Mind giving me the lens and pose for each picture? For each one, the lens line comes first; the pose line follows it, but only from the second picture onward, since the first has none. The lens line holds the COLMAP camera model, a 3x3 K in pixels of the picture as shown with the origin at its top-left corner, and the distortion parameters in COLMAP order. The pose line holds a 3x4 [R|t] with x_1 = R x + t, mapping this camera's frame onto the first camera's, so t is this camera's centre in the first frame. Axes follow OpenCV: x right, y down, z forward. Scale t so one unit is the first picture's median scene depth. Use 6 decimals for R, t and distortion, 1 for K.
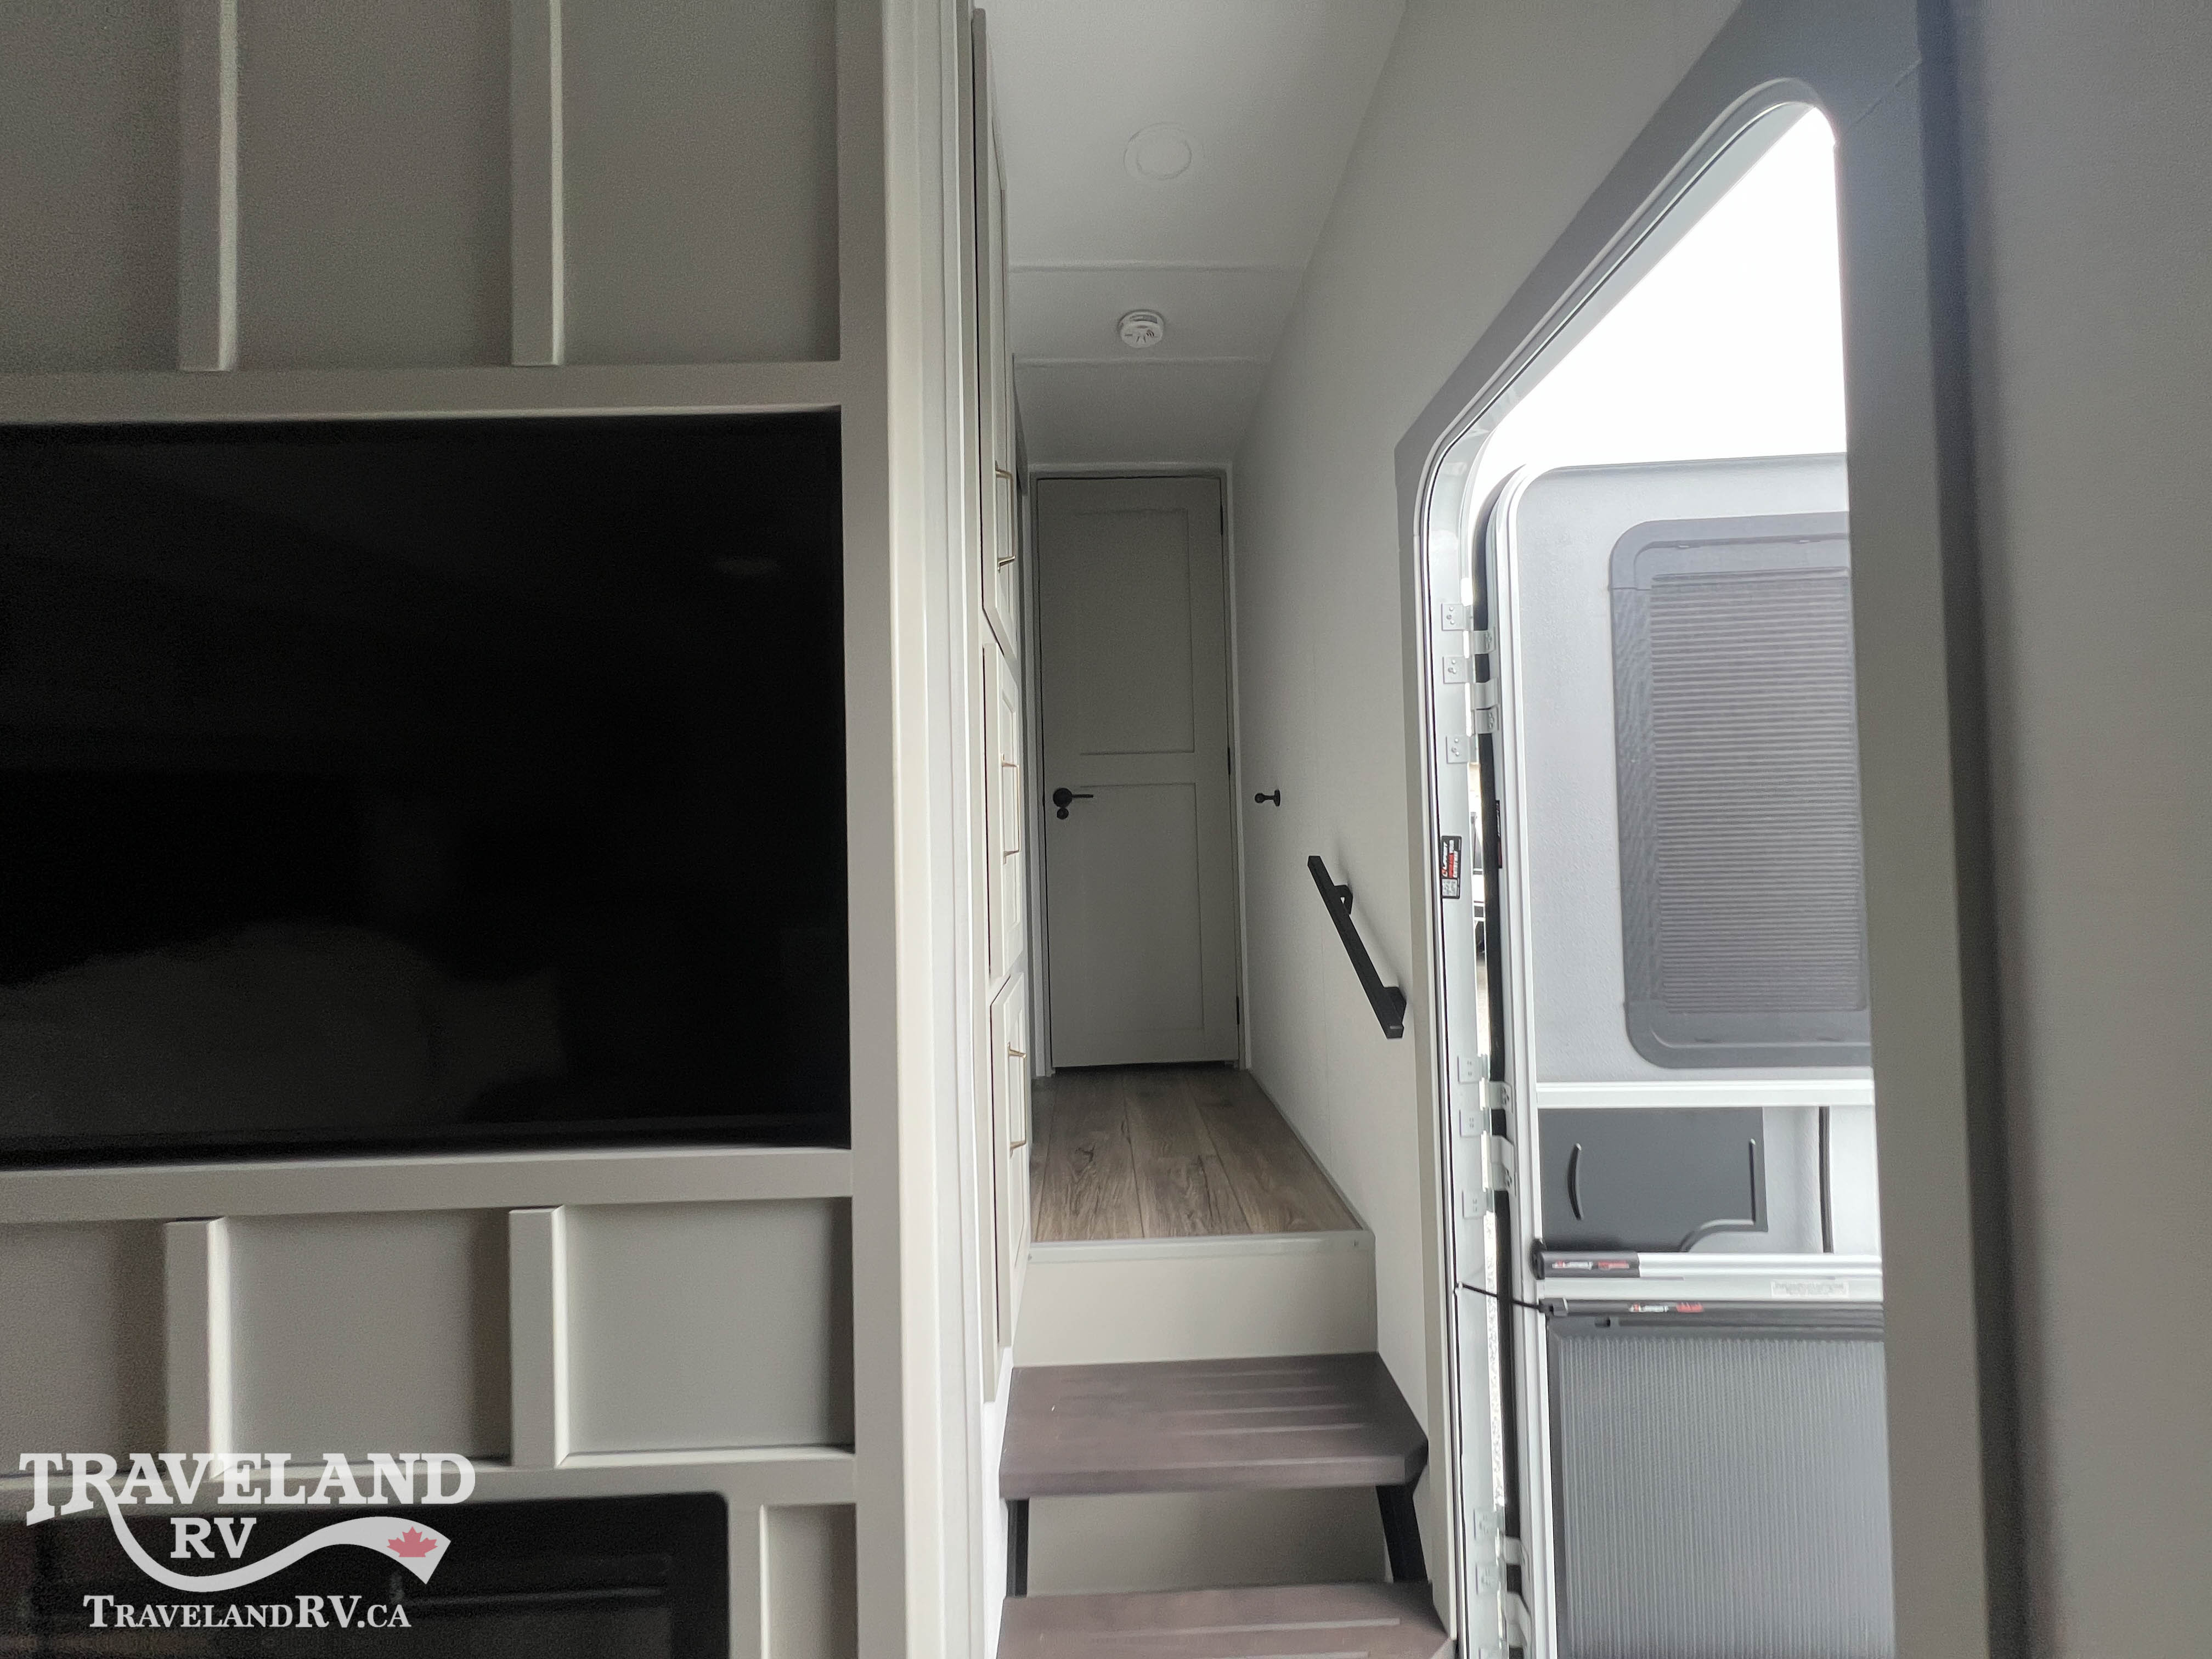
lens RADIAL K [[886.4, 0, 1111.5], [0, 886.4, 824.5], [0, 0, 1]] dist [-0.000184, -0.000155]
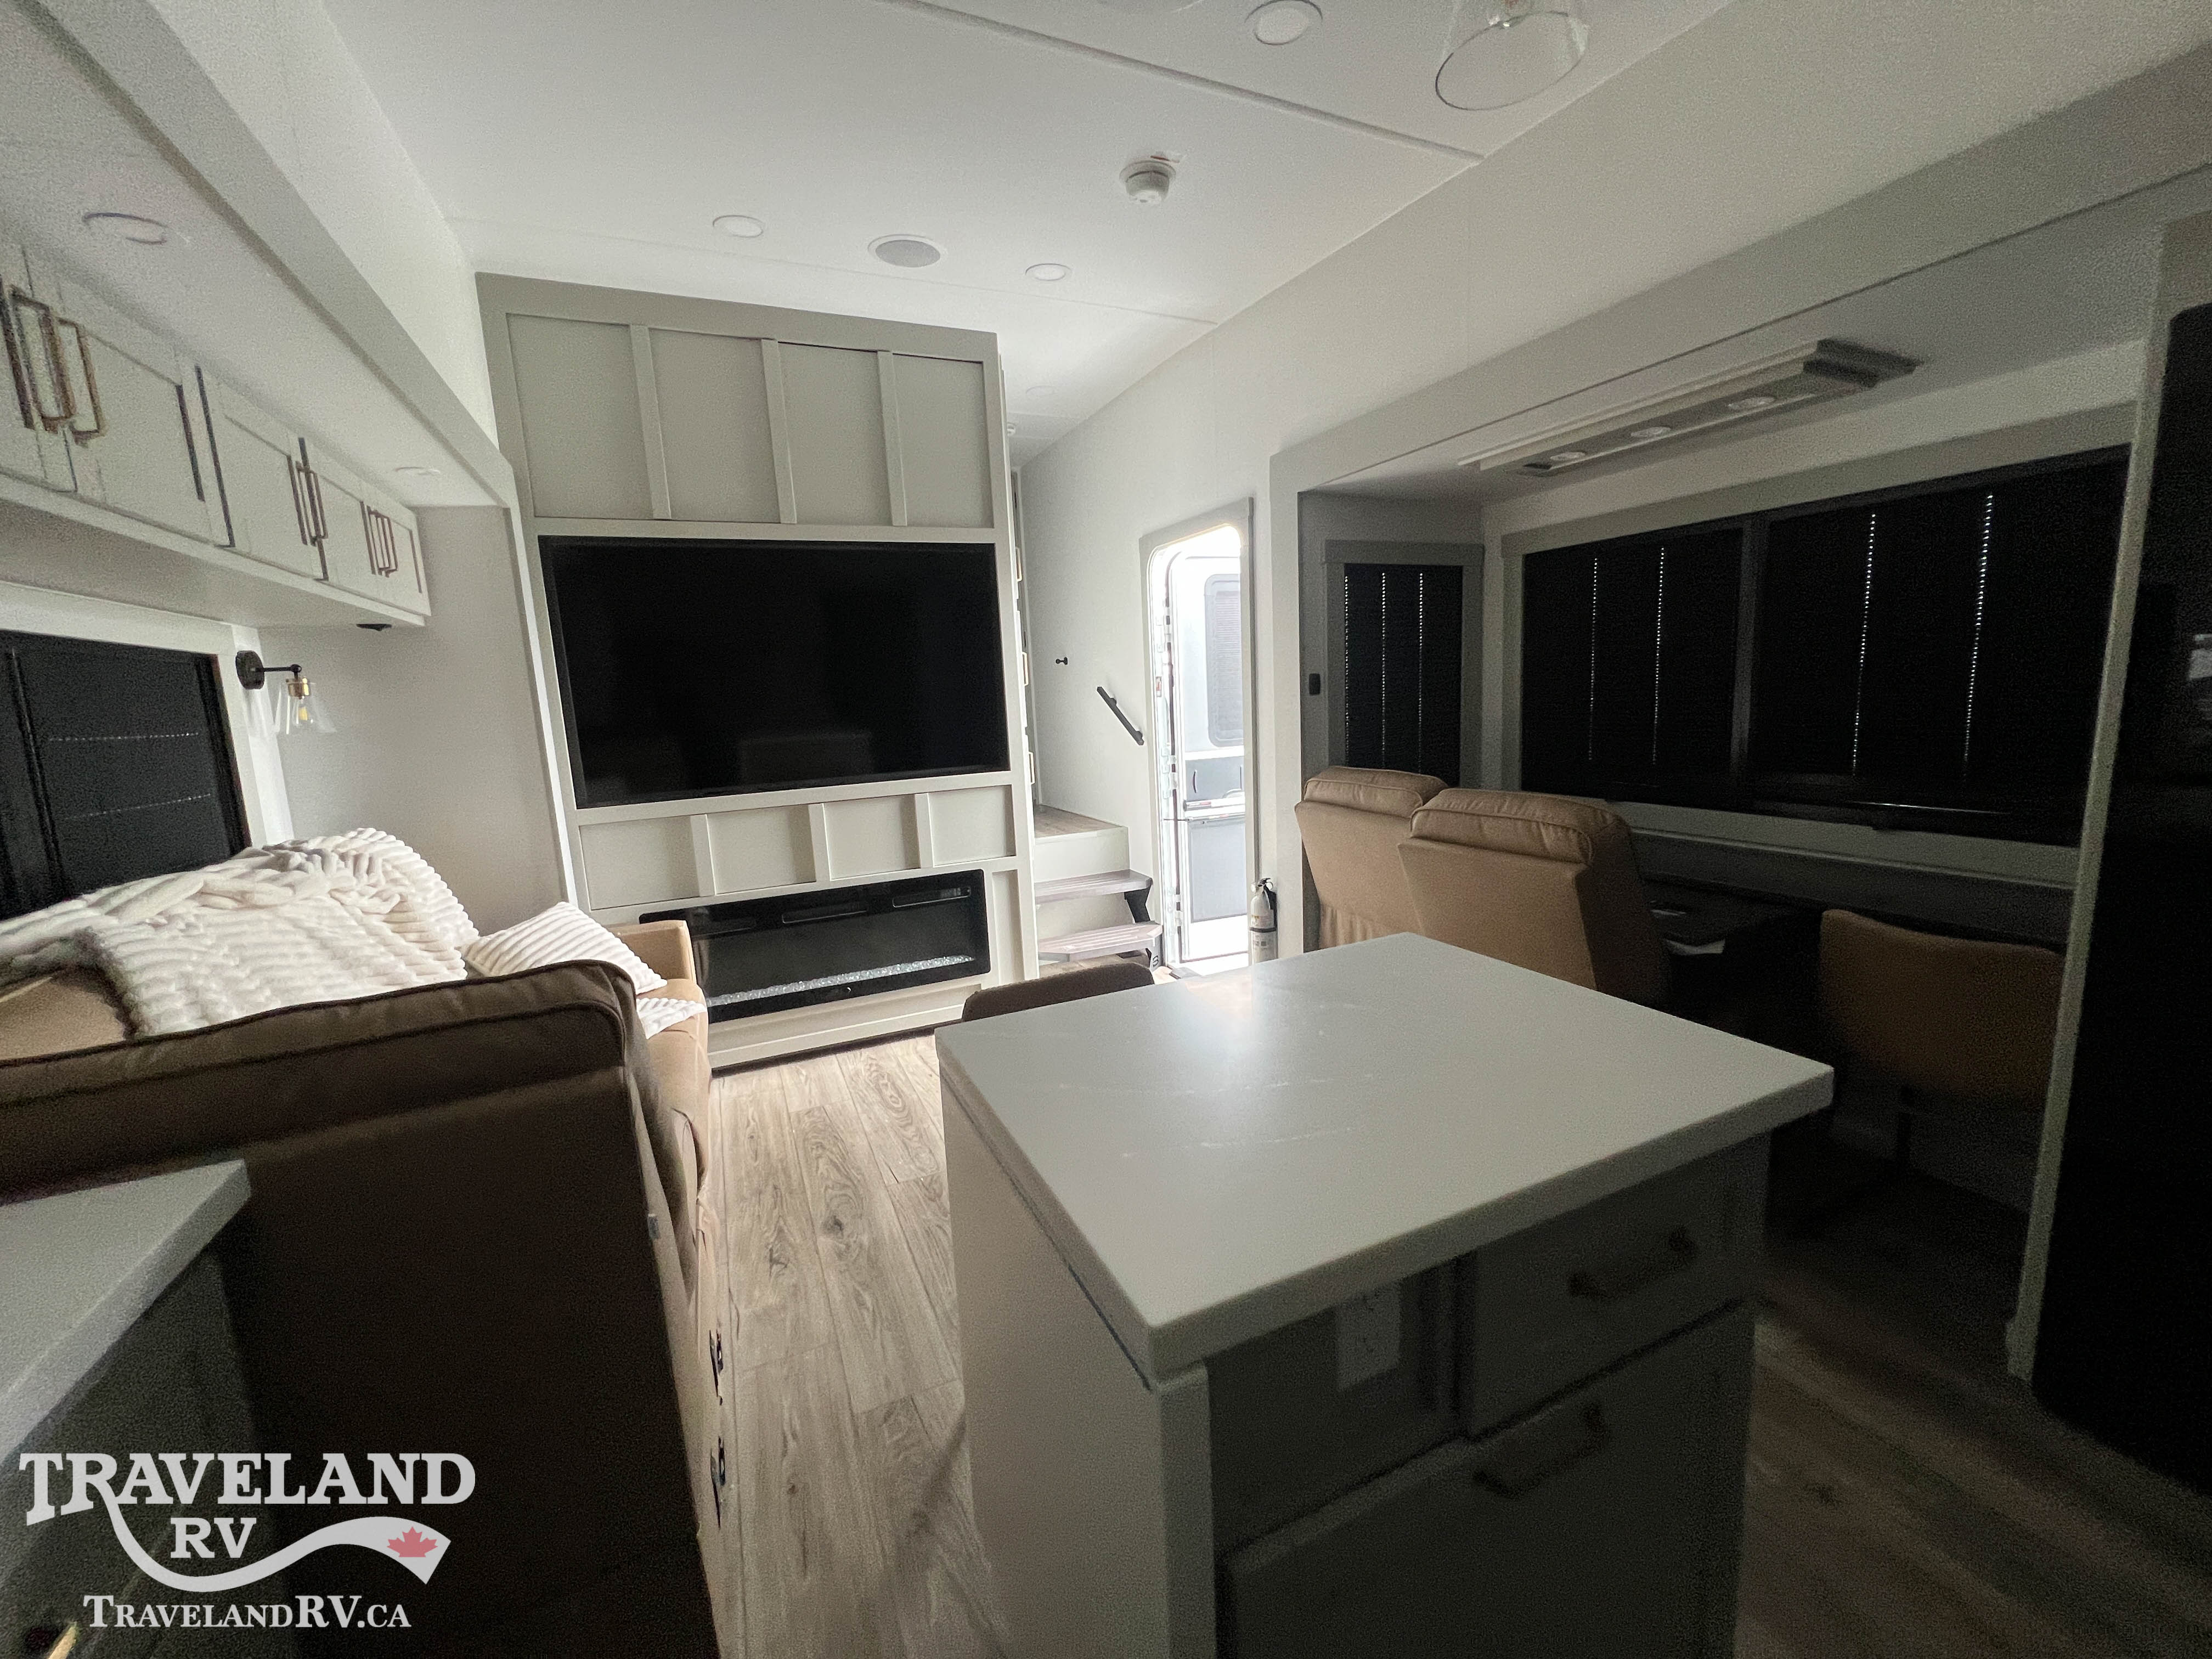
lens RADIAL K [[886.4, 0, 1111.5], [0, 886.4, 824.5], [0, 0, 1]] dist [-0.000184, -0.000155]
pose [[0.919277, -0.080191, 0.385356, -1.031725], [0.016016, 0.985837, 0.166941, 0.004673], [-0.393285, -0.147294, 0.907541, -1.866864]]
